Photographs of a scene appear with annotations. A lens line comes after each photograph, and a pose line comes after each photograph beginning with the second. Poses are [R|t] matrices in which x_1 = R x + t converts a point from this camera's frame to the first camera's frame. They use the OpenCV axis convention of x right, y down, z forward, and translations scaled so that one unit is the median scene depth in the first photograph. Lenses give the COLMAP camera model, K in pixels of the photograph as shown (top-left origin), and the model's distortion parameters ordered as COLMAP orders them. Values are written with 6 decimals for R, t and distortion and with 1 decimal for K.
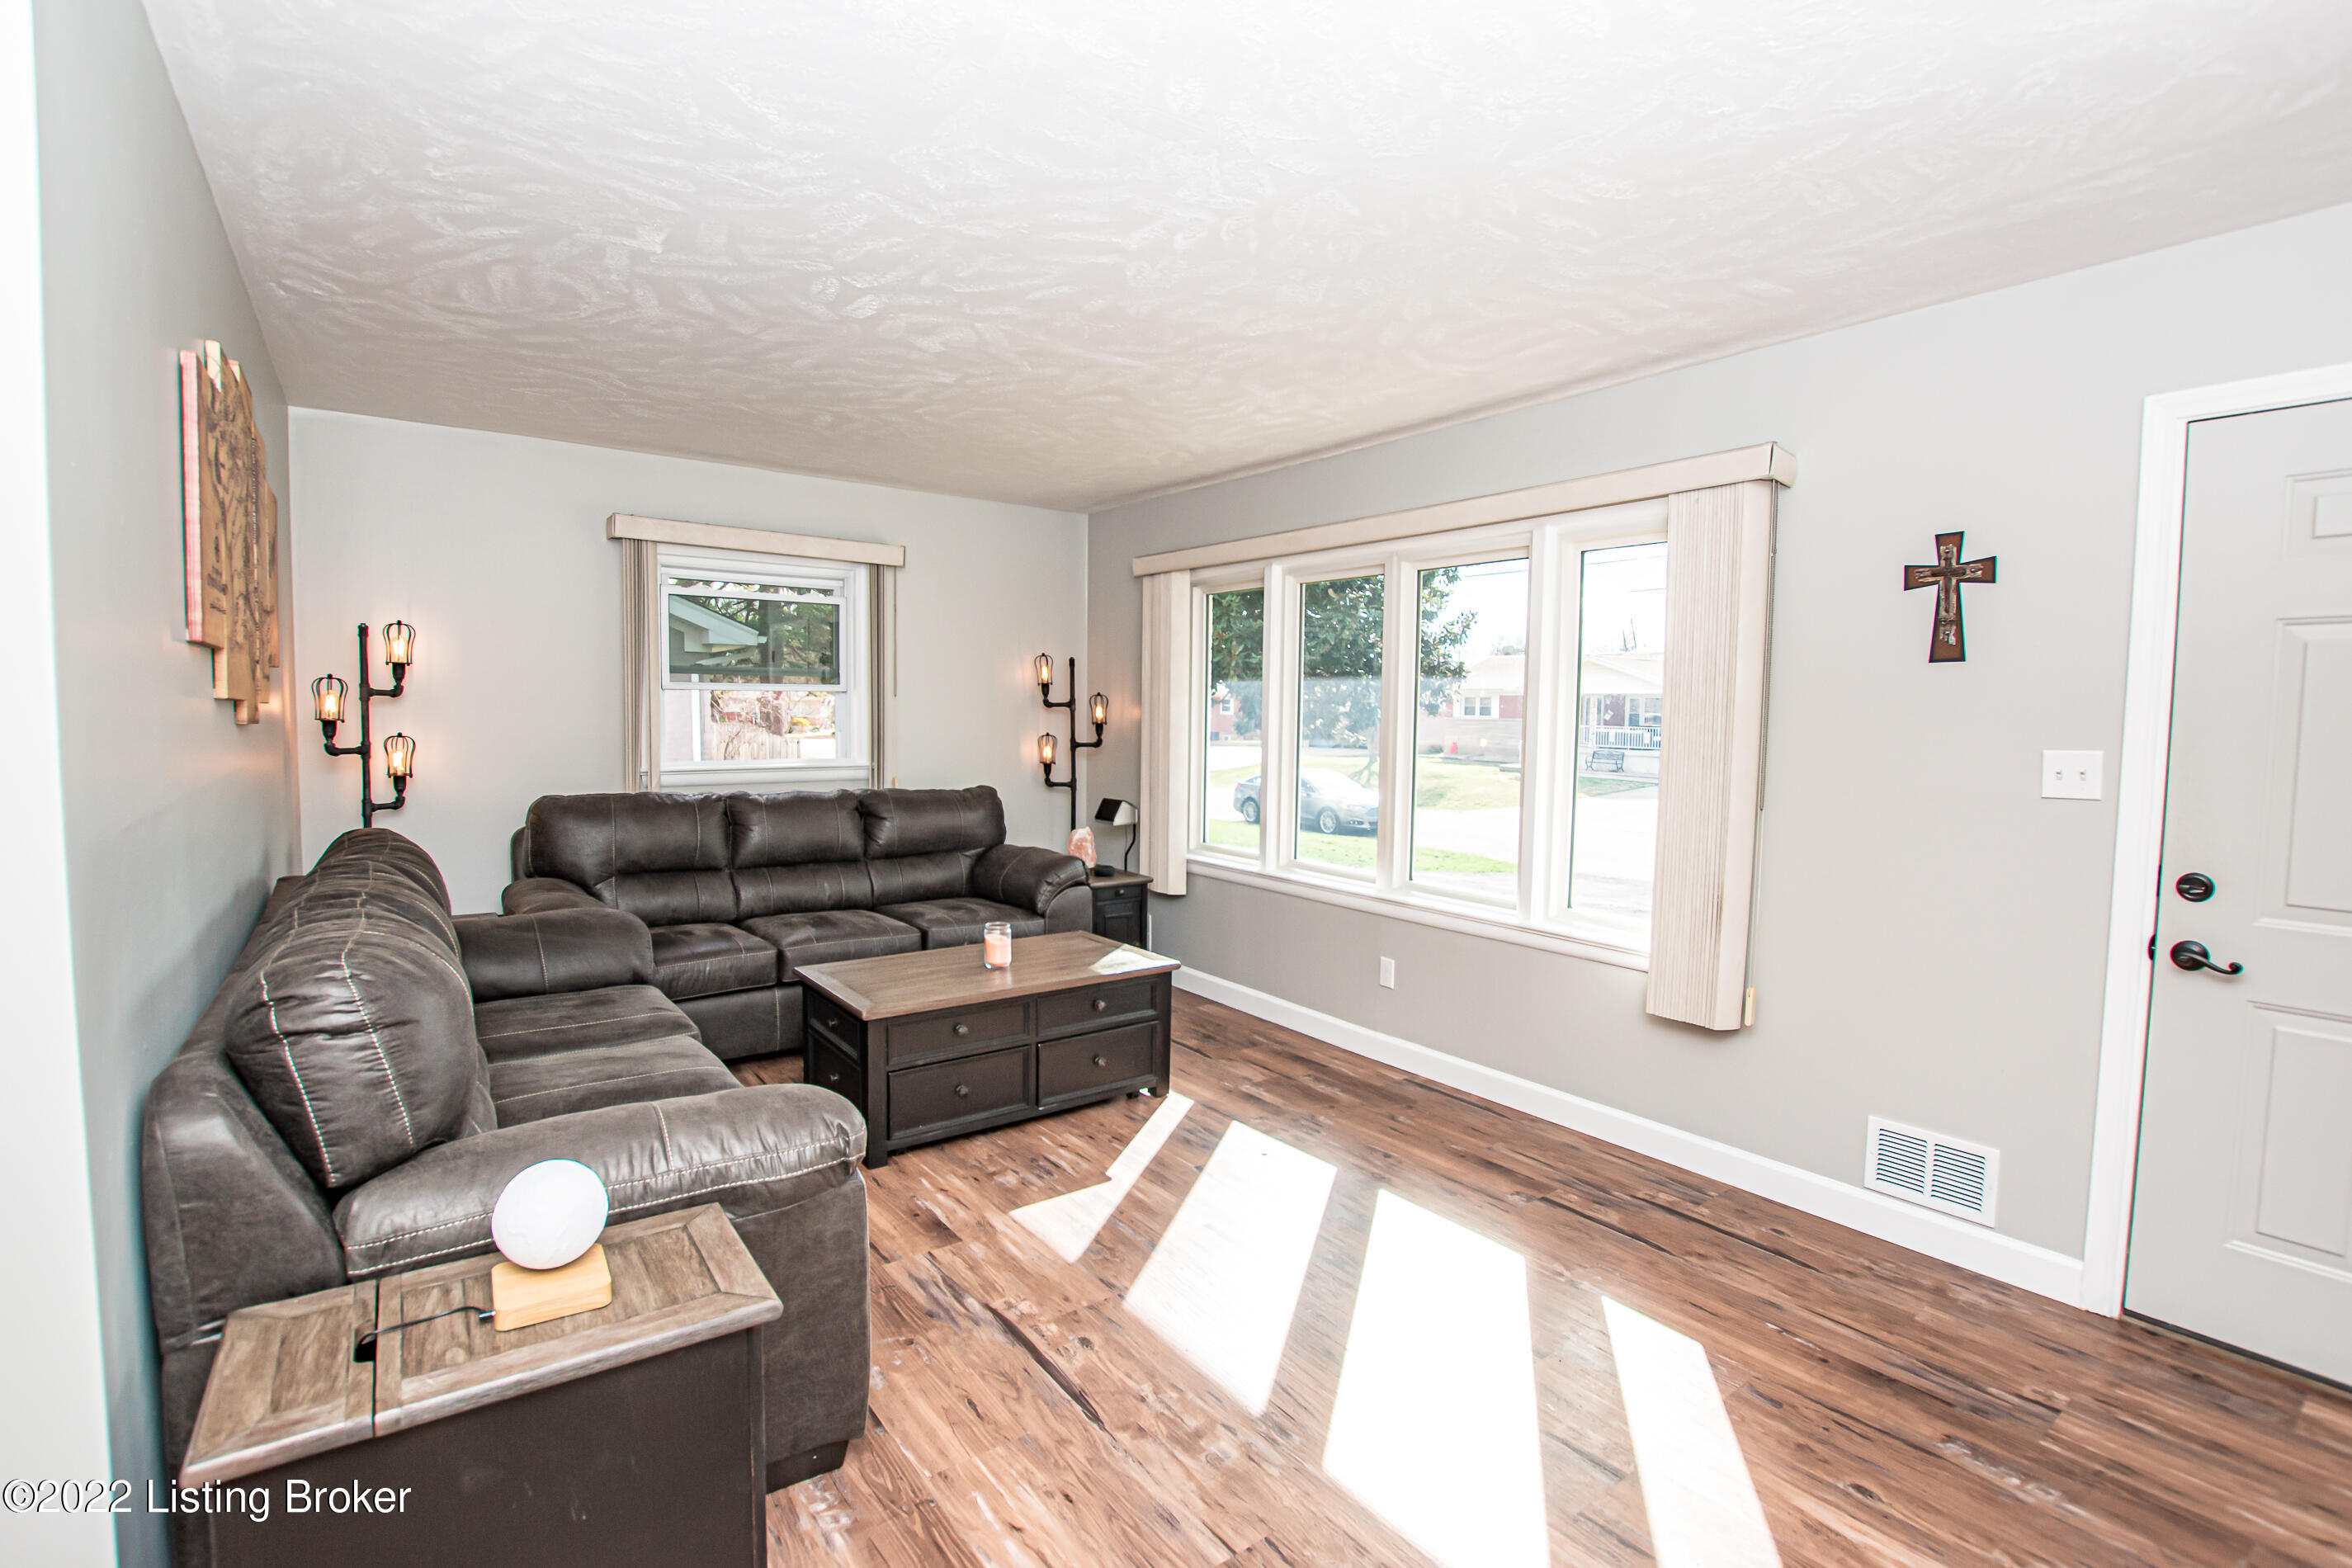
lens RADIAL K [[1072.5, 0, 1195.6], [0, 1072.5, 764.0], [0, 0, 1]] dist [-0.035194, 0.005665]
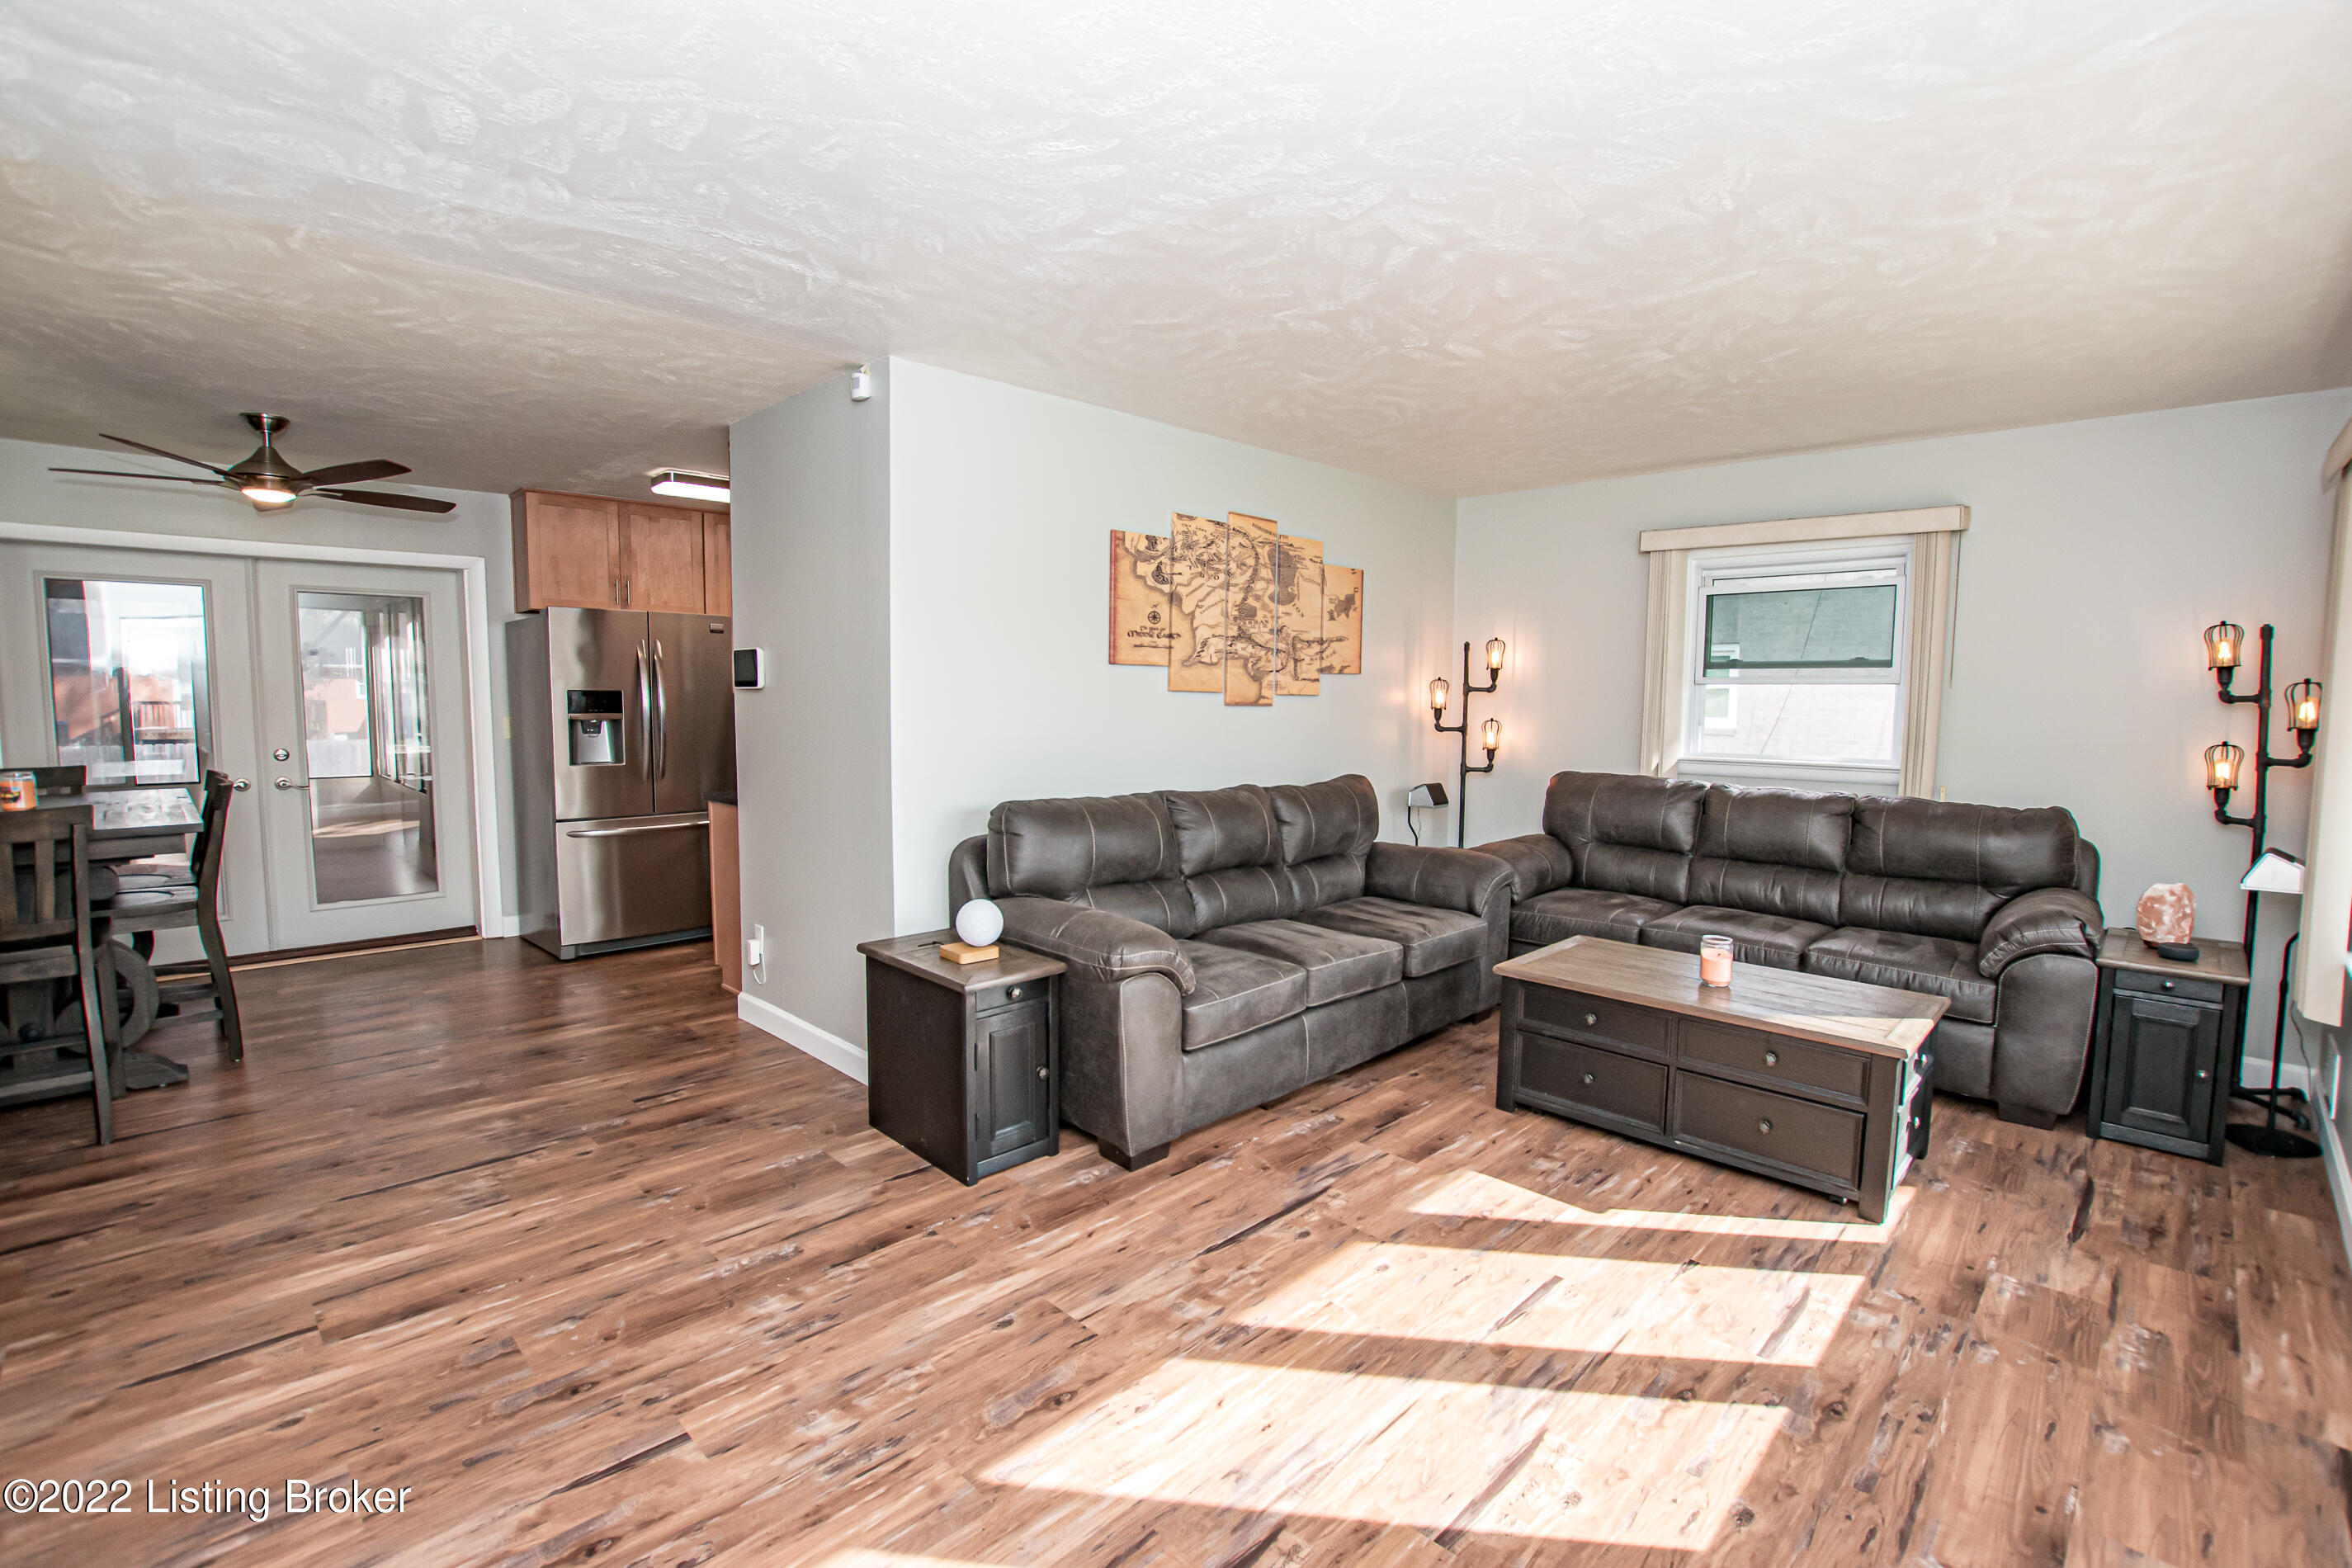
lens RADIAL K [[1072.5, 0, 1187.4], [0, 1072.5, 782.3], [0, 0, 1]] dist [-0.035194, 0.005665]
pose [[0.130843, 0.071923, -0.988791, 0.685008], [-0.055770, 0.996320, 0.065091, -0.016580], [0.989833, 0.046628, 0.134372, 0.467510]]
